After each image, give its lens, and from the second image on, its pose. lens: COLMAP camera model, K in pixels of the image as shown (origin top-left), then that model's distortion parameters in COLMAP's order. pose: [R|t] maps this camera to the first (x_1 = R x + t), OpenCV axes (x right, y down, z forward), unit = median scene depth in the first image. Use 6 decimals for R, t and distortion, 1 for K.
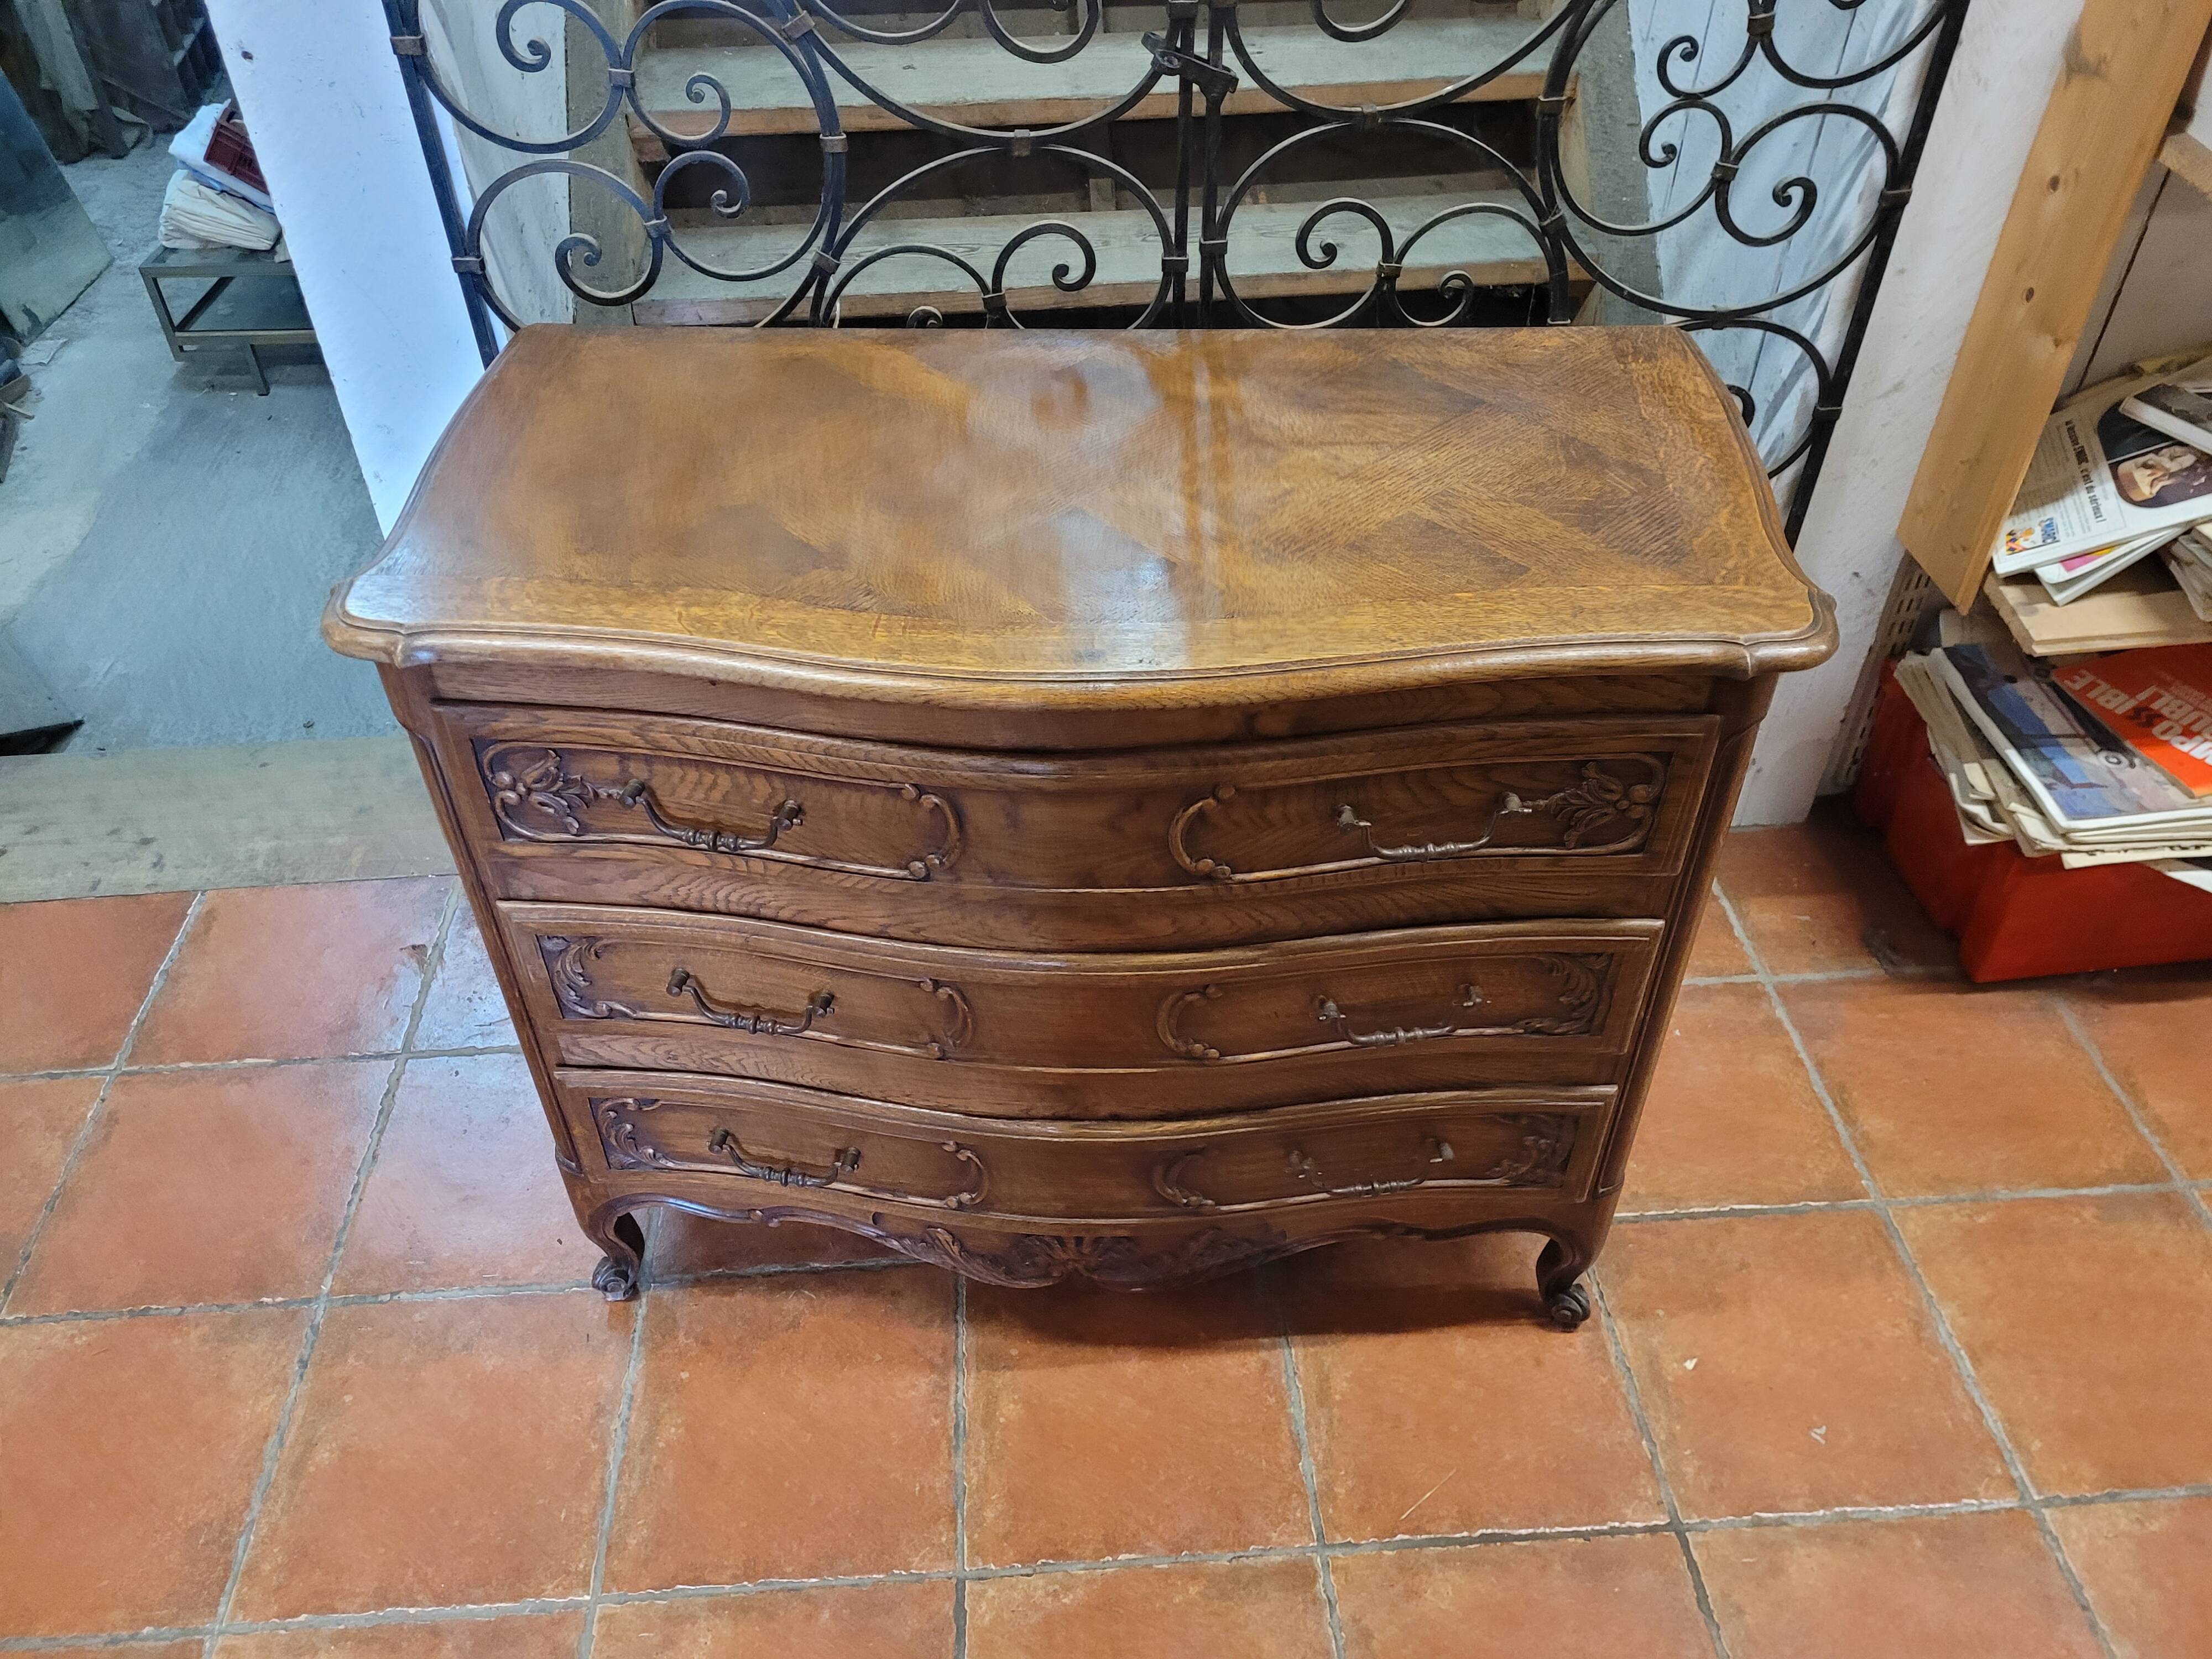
lens RADIAL K [[1664.4, 0, 1078.1], [0, 1664.4, 810.4], [0, 0, 1]] dist [0.059219, -0.053828]
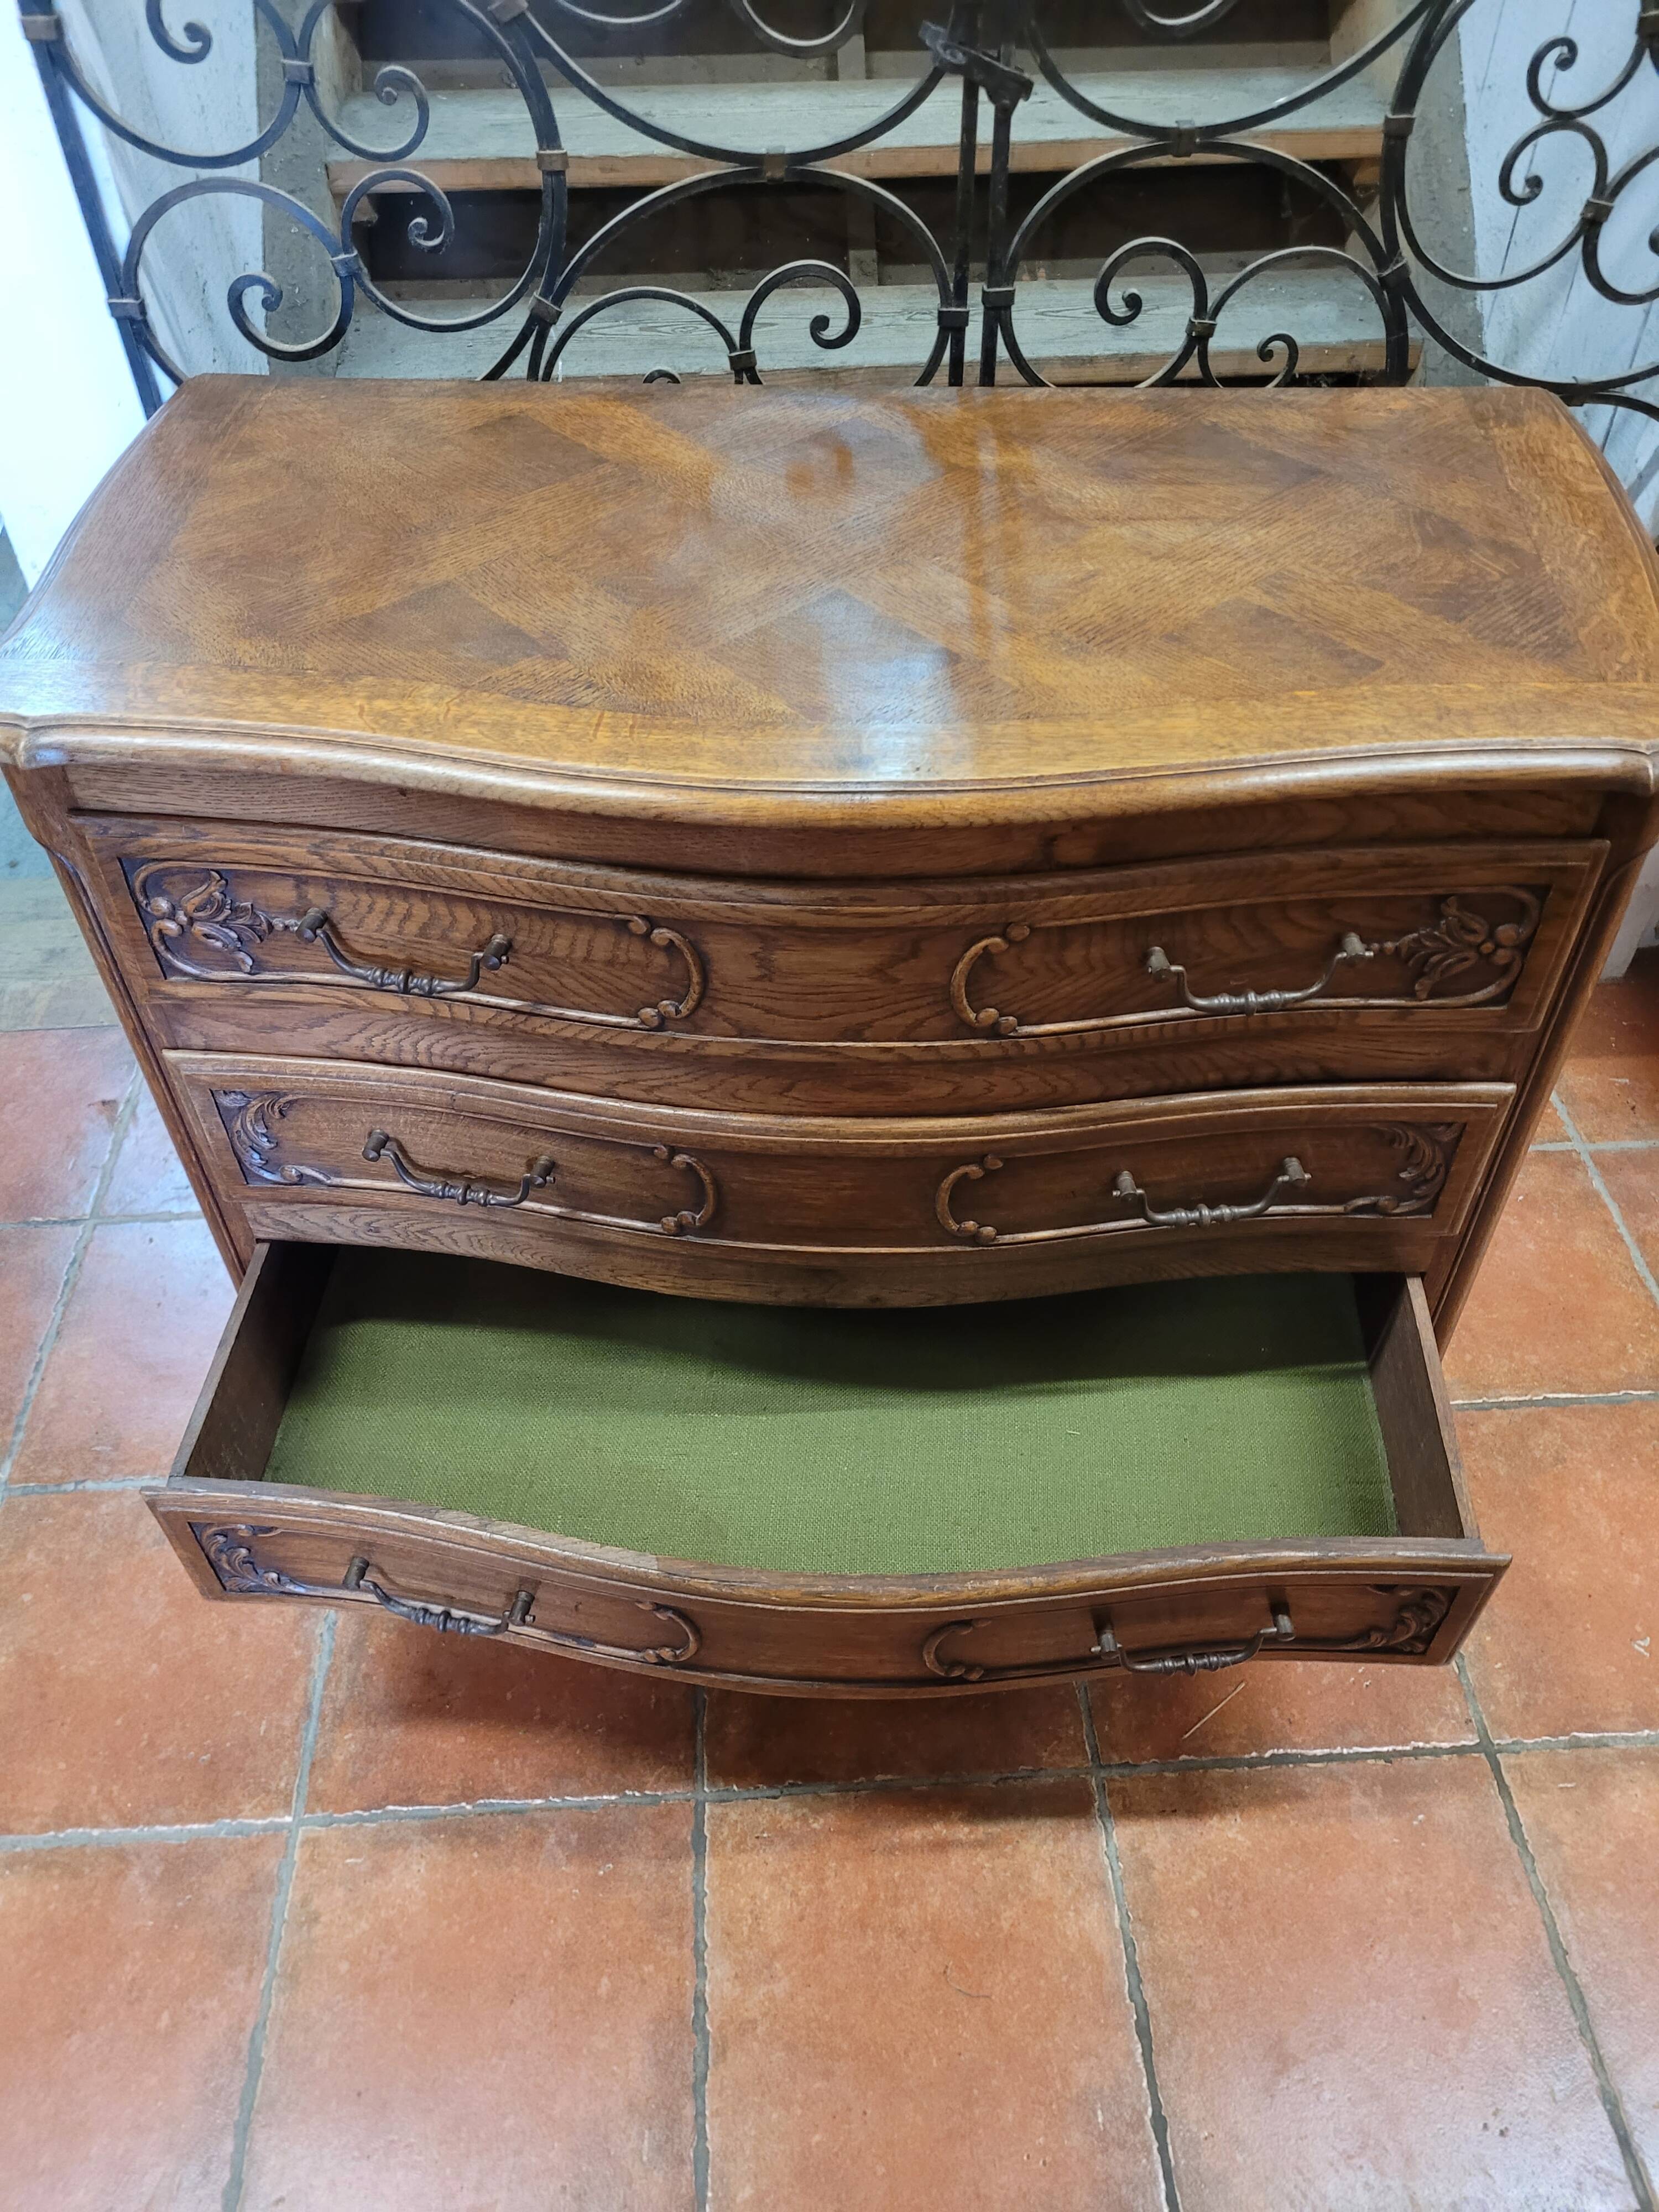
lens RADIAL K [[1664.4, 0, 833.4], [0, 1664.4, 1084.9], [0, 0, 1]] dist [0.059219, -0.053828]
pose [[0.999956, 0.007581, 0.005437, -0.005515], [-0.007941, 0.997548, 0.069533, 0.007502], [-0.004897, -0.069573, 0.997565, 0.119055]]
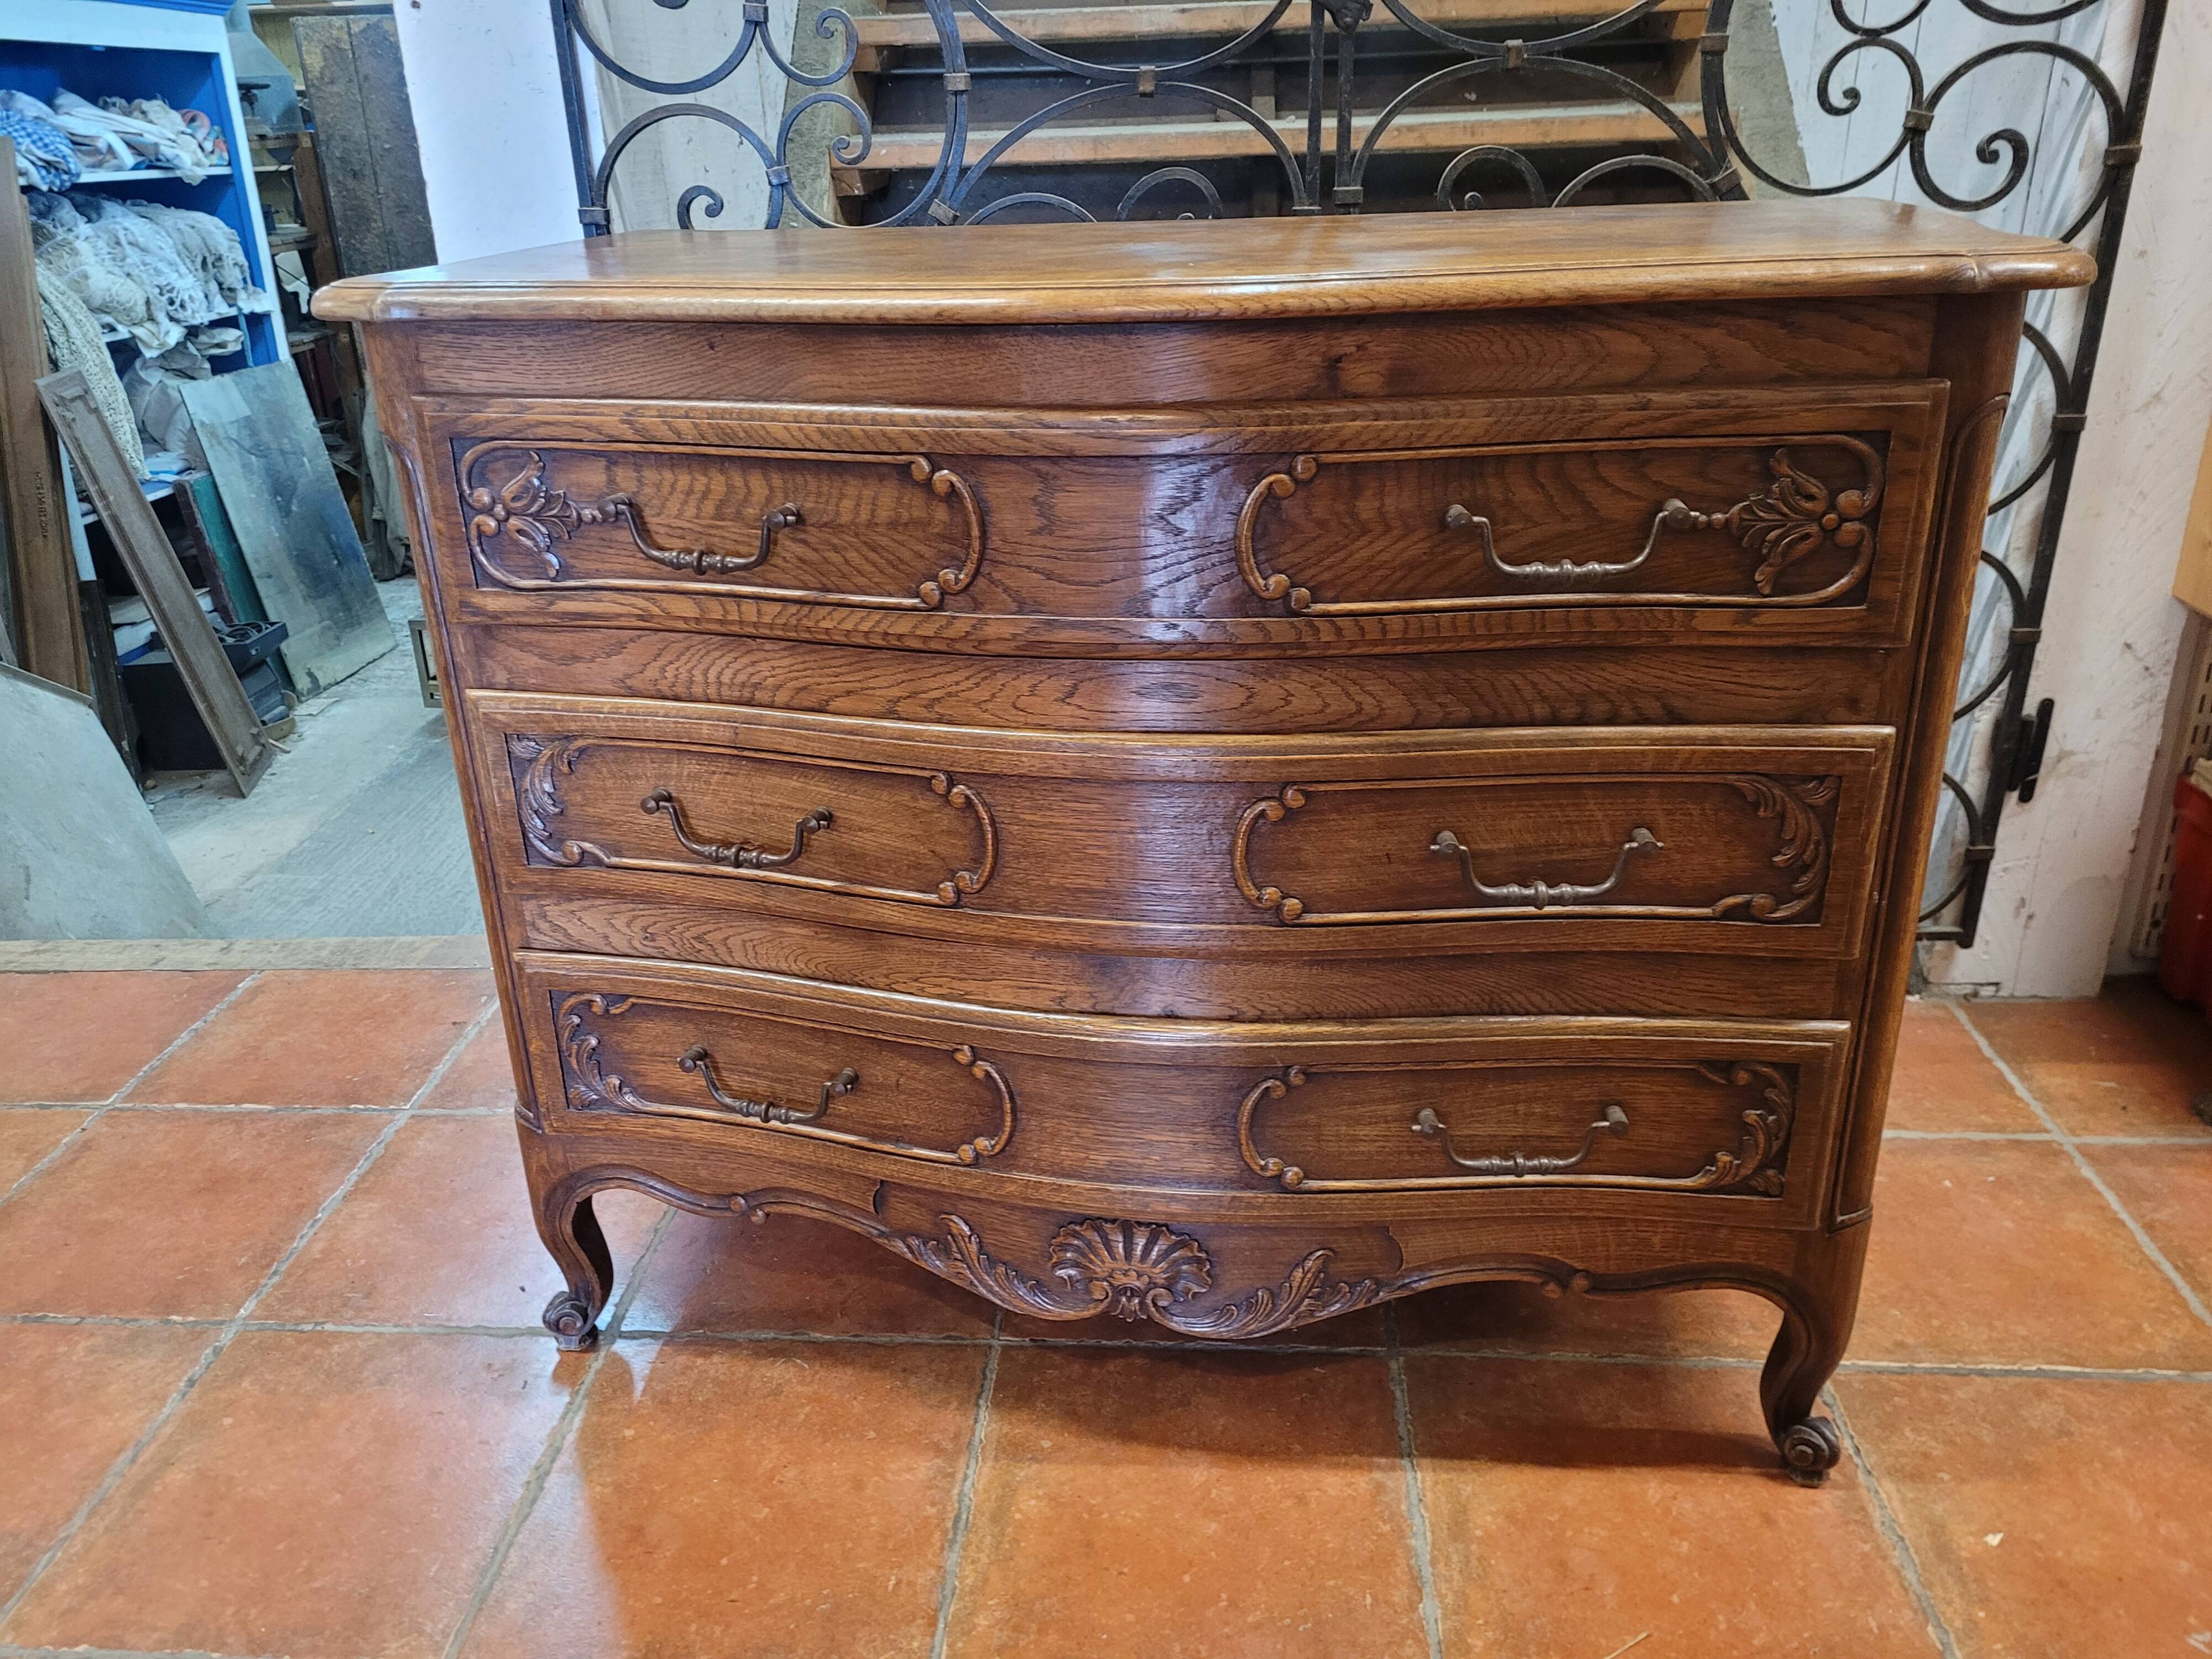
lens RADIAL K [[1664.4, 0, 1067.7], [0, 1664.4, 822.3], [0, 0, 1]] dist [0.059219, -0.053828]
pose [[0.989558, 0.038473, -0.138904, 0.073215], [-0.079468, 0.949637, -0.303108, 0.312902], [0.120247, 0.310981, 0.942778, 0.211068]]
